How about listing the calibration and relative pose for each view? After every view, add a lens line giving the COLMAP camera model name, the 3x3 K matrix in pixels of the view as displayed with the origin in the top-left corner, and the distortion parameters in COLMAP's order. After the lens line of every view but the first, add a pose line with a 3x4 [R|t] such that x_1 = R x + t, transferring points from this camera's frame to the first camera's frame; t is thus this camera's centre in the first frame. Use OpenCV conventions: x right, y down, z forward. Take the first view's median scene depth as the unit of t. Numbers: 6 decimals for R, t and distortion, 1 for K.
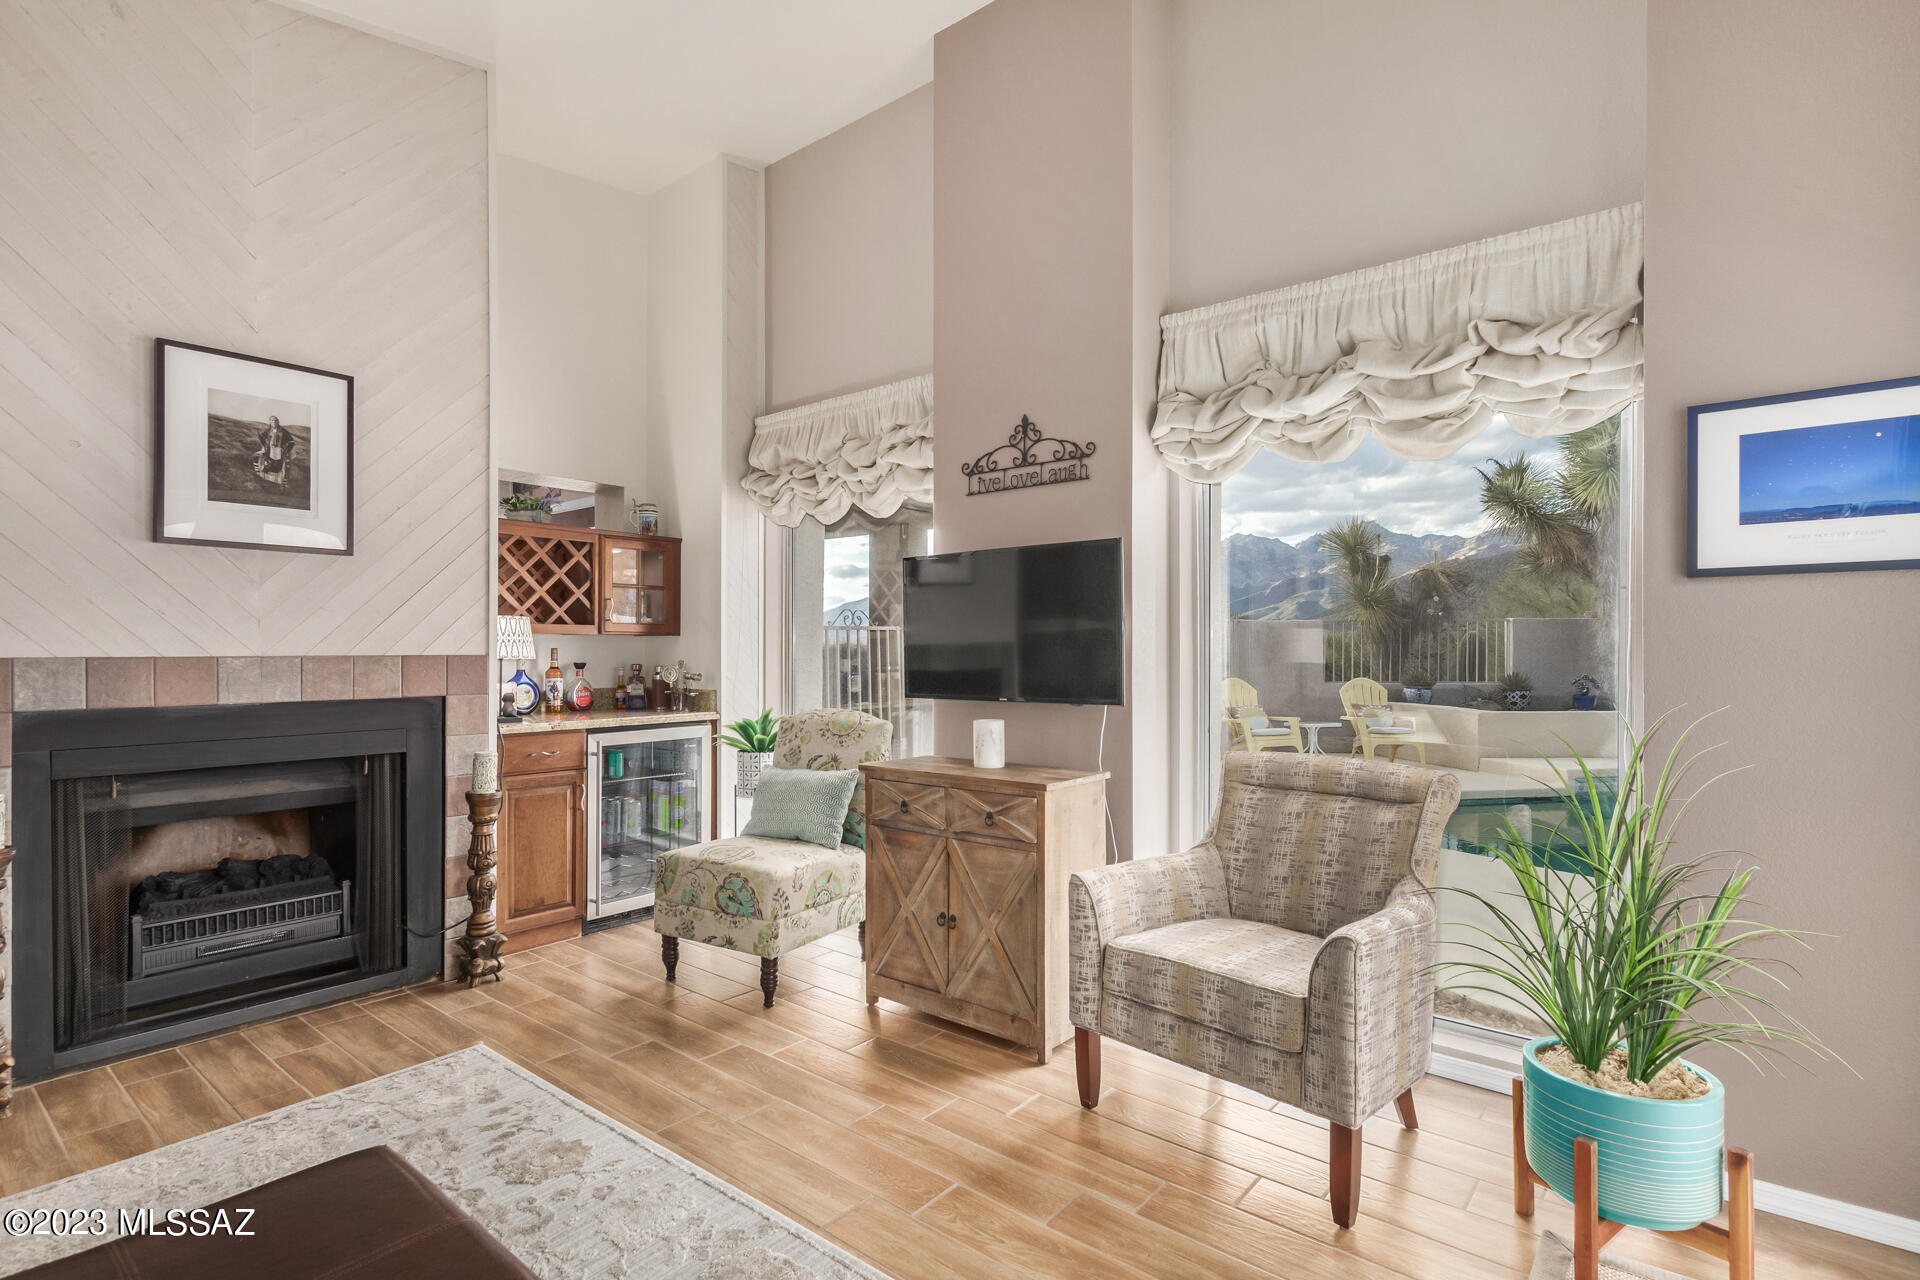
lens RADIAL K [[924.3, 0, 960.0], [0, 924.3, 640.0], [0, 0, 1]] dist [0.000758, 0.000036]
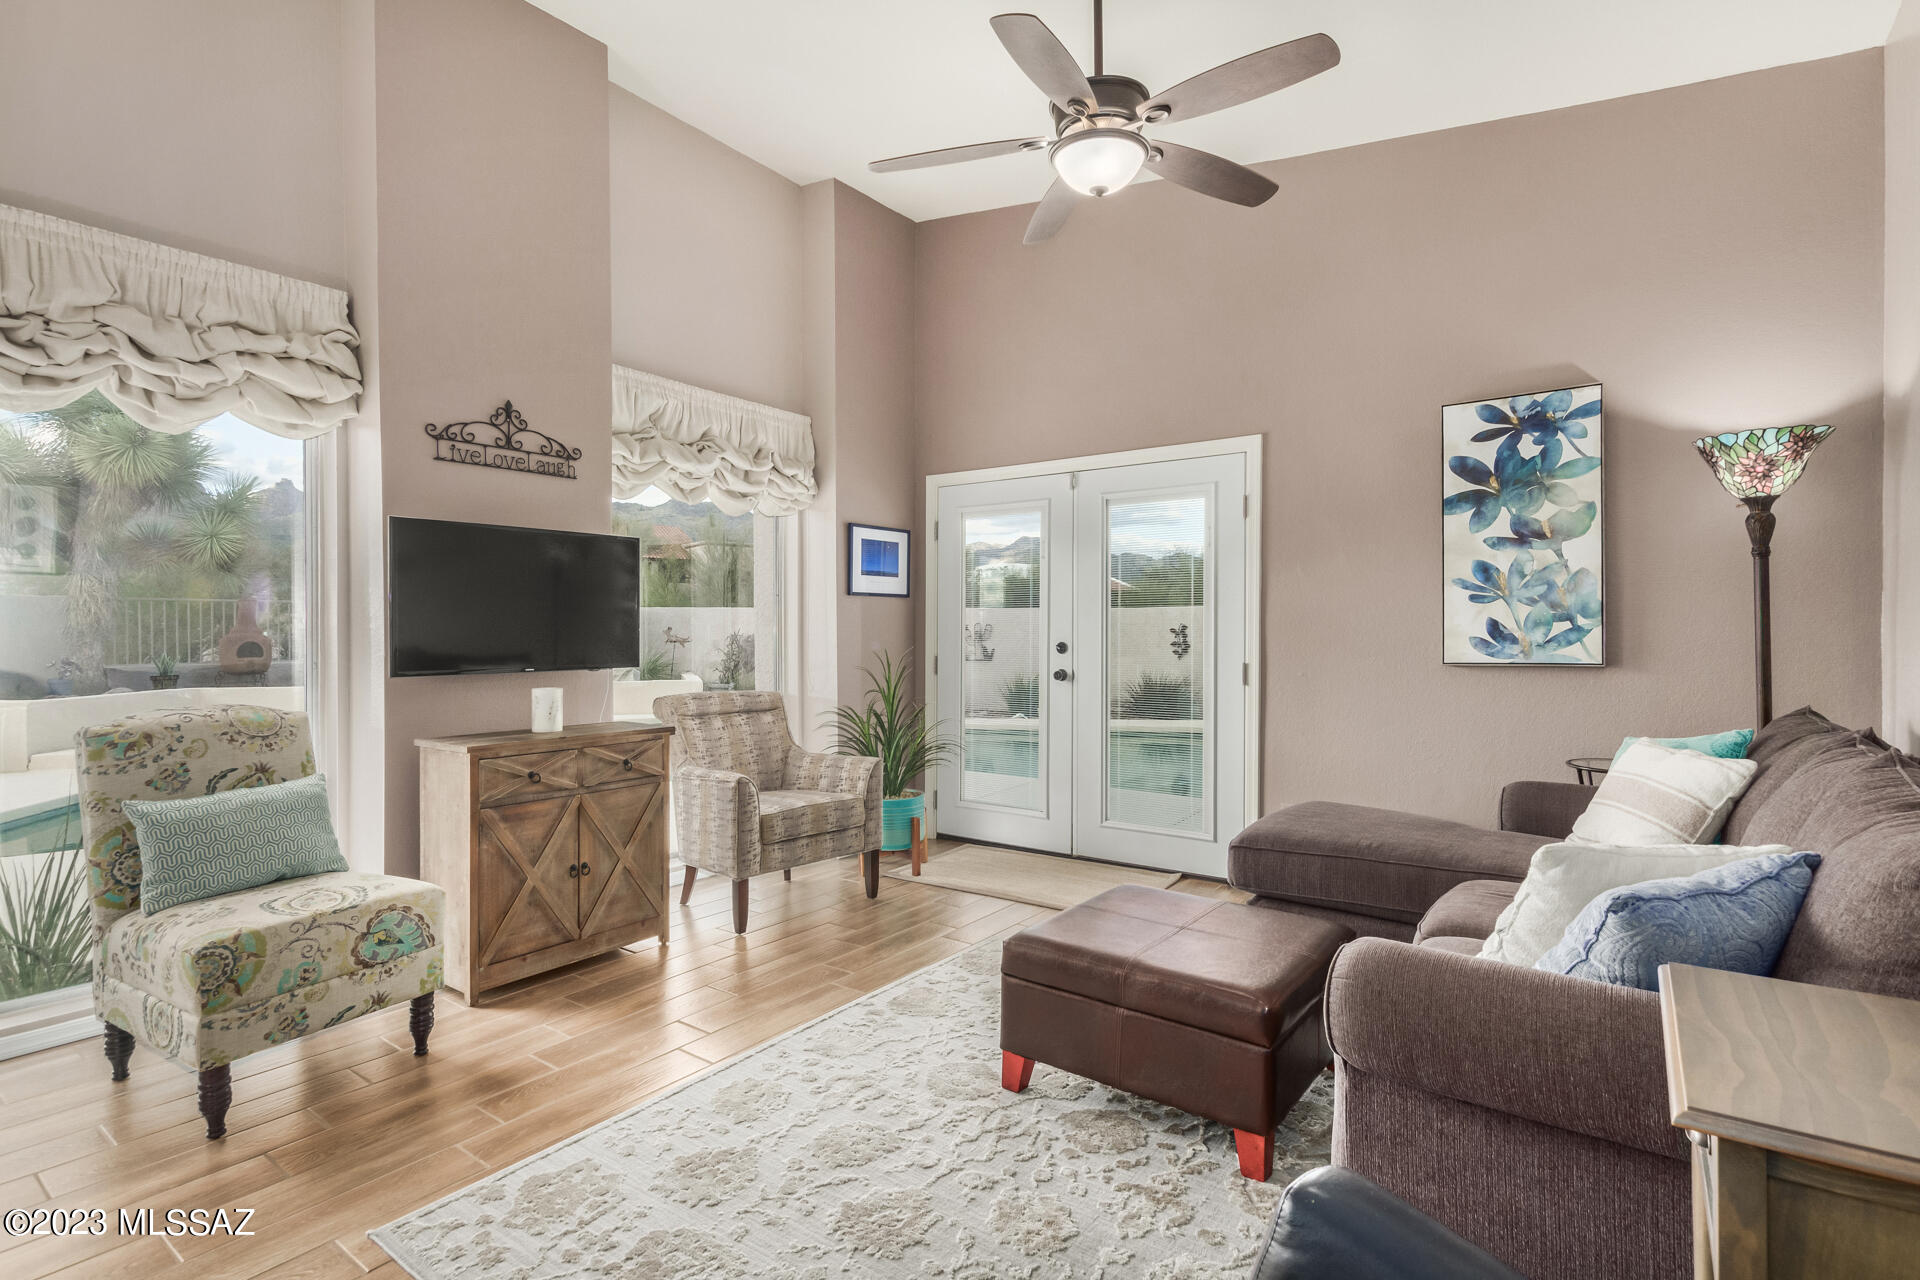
lens RADIAL K [[914.1, 0, 954.4], [0, 914.1, 631.4], [0, 0, 1]] dist [-0.000064, 0.000108]
pose [[-0.039307, 0.002101, 0.999225, -1.093382], [-0.008365, 0.999962, -0.002431, 0.019363], [-0.999192, -0.008454, -0.039288, 0.589403]]
